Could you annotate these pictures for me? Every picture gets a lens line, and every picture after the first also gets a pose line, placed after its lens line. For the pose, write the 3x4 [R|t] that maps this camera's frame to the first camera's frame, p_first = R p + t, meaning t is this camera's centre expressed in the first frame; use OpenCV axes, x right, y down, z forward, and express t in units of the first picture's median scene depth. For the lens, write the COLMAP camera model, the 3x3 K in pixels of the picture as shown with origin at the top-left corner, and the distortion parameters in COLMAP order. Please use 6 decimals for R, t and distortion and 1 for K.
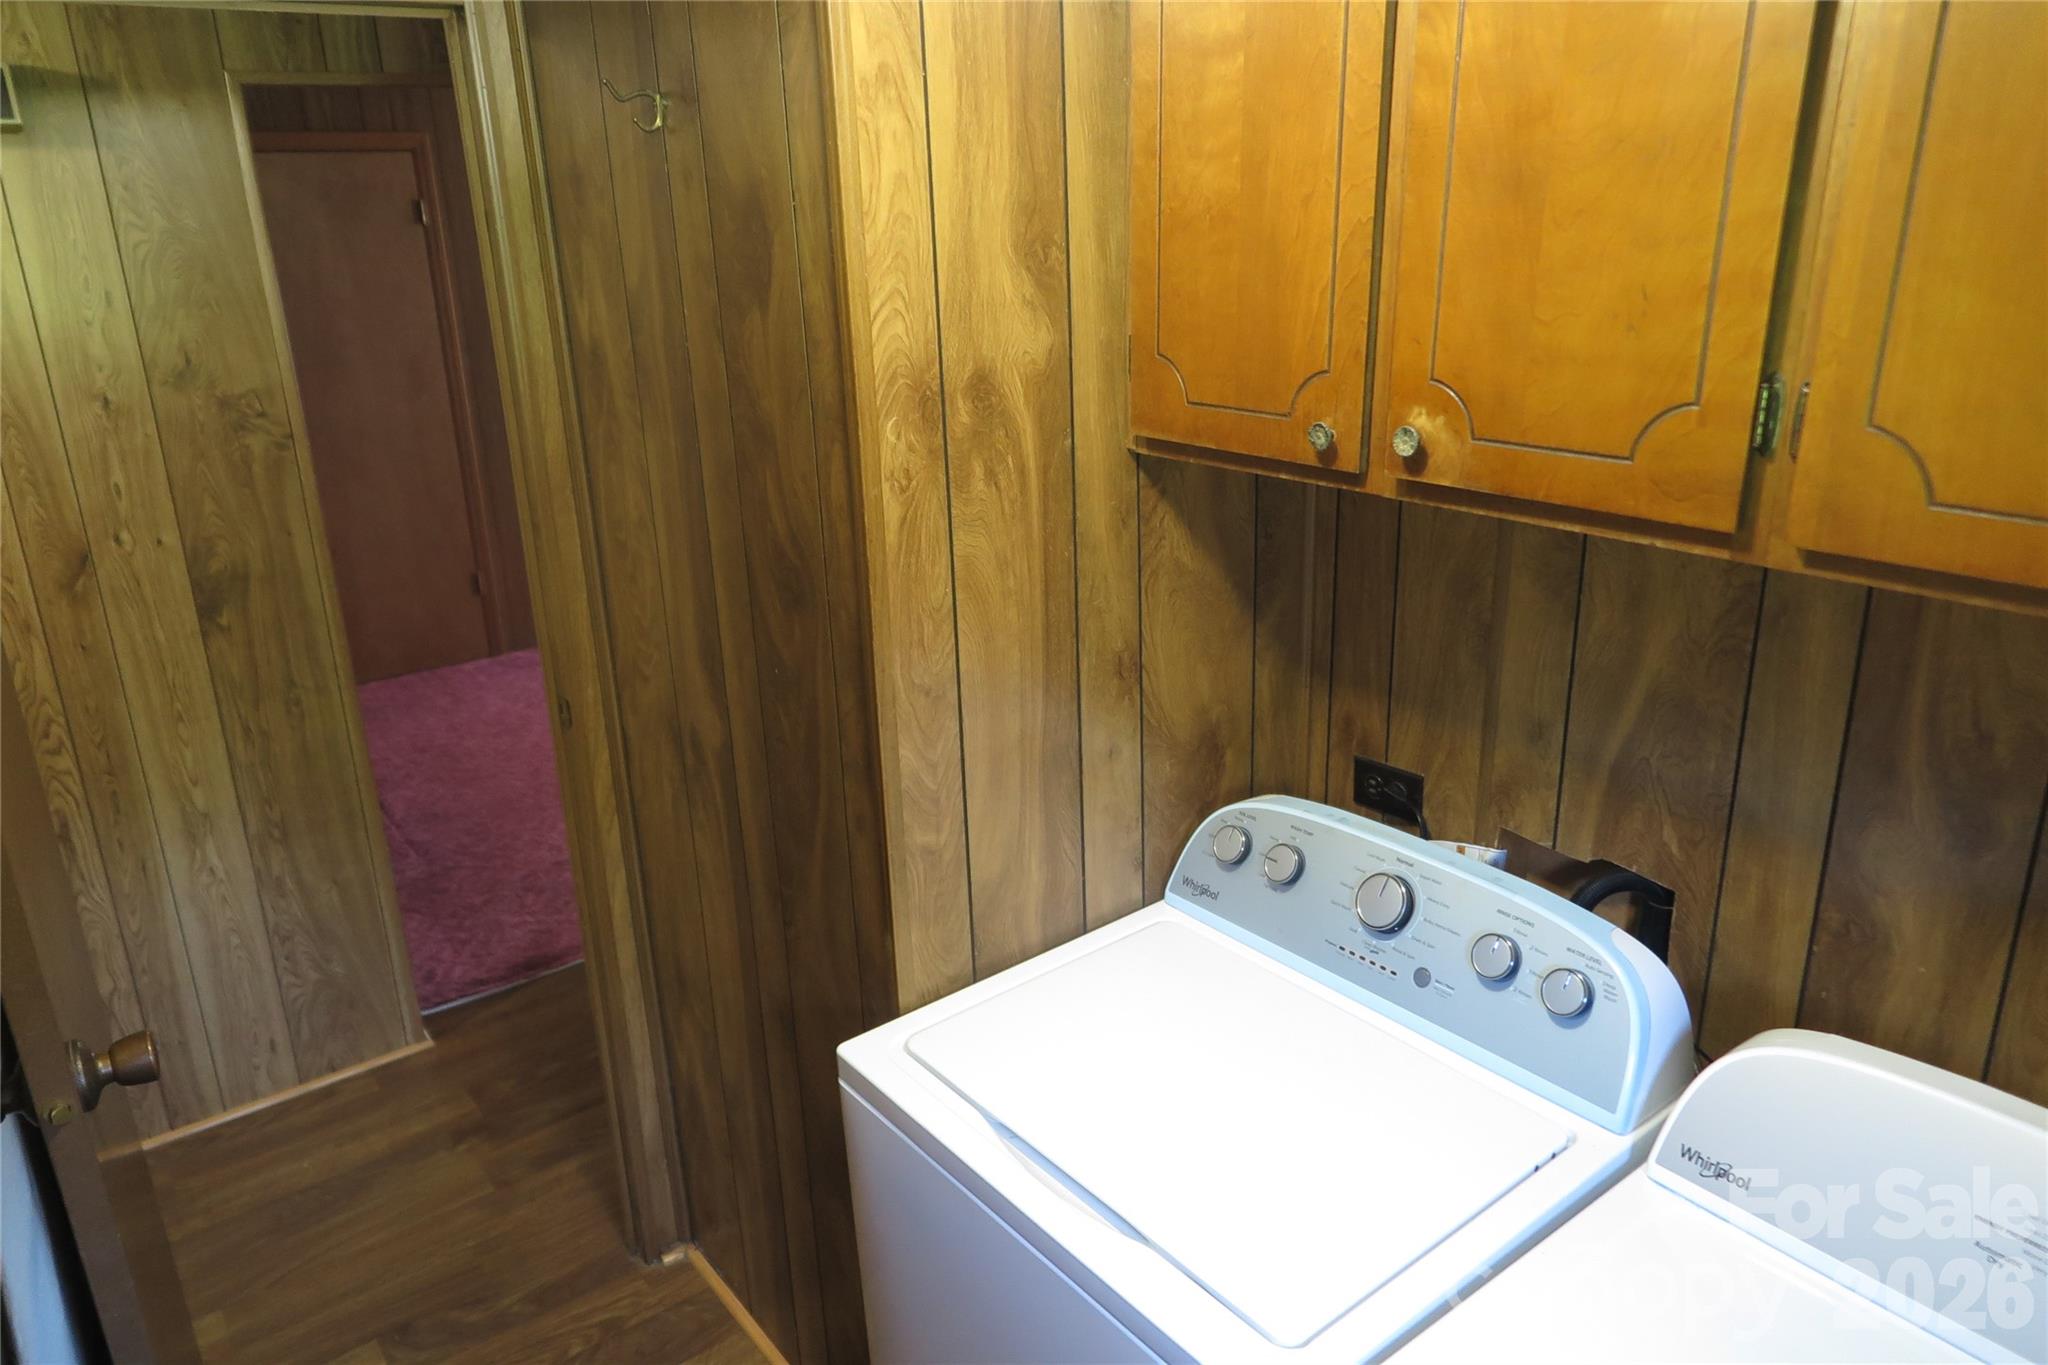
lens RADIAL K [[1411.6, 0, 1027.6], [0, 1411.6, 679.2], [0, 0, 1]] dist [-0.010265, 0.010287]
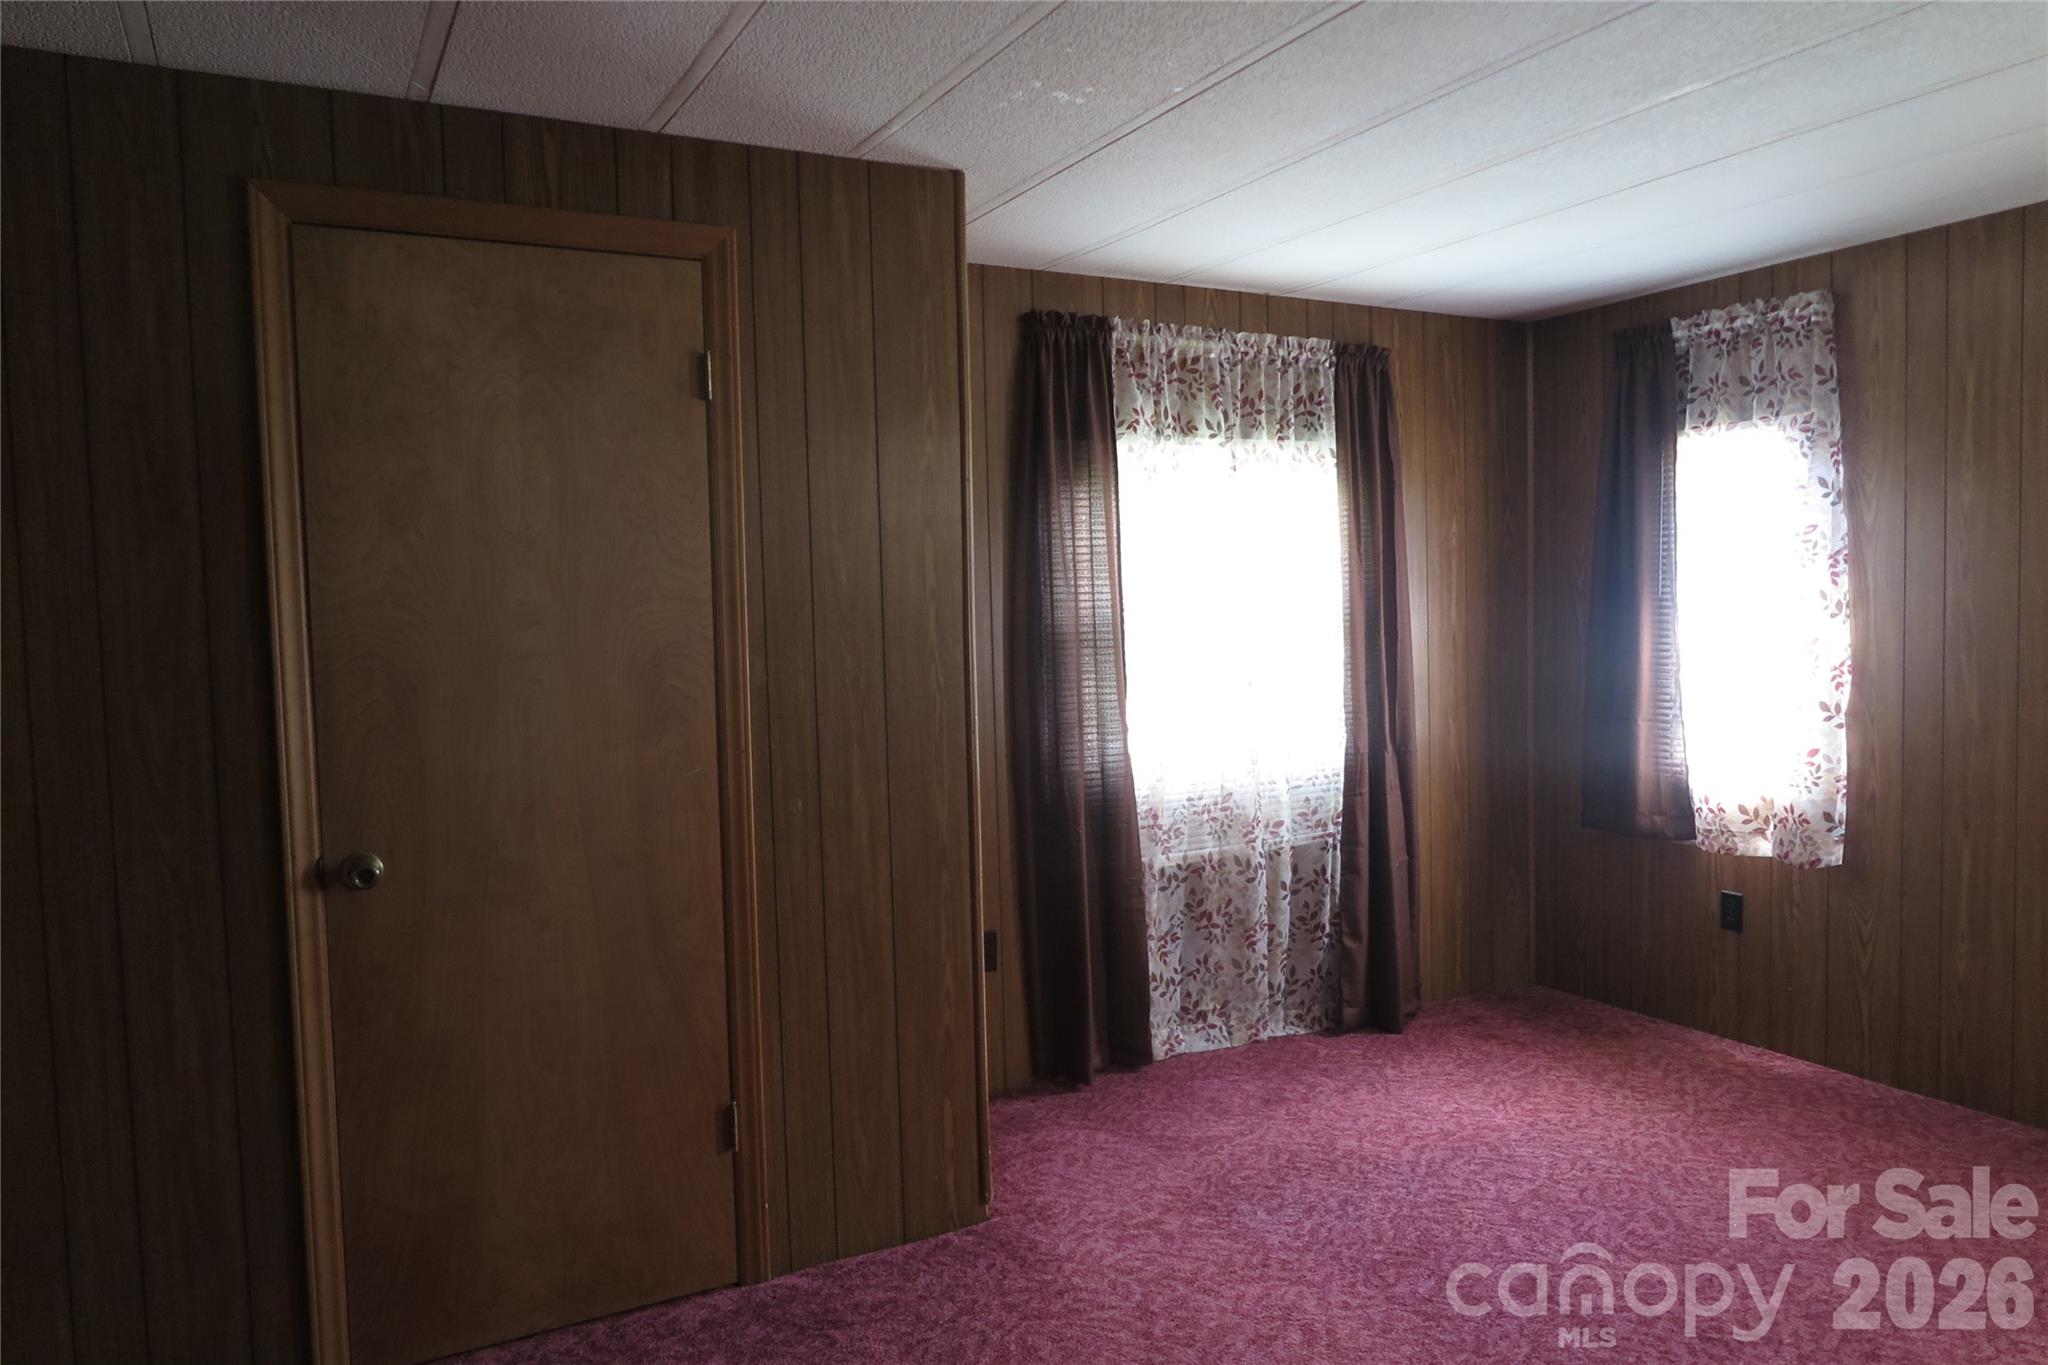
lens RADIAL K [[1411.6, 0, 1024.8], [0, 1411.6, 679.1], [0, 0, 1]] dist [-0.010265, 0.010287]
pose [[0.982543, 0.011392, -0.185688, -0.224793], [-0.061041, 0.962607, -0.263936, -0.101829], [0.175738, 0.270663, 0.946498, 0.574258]]
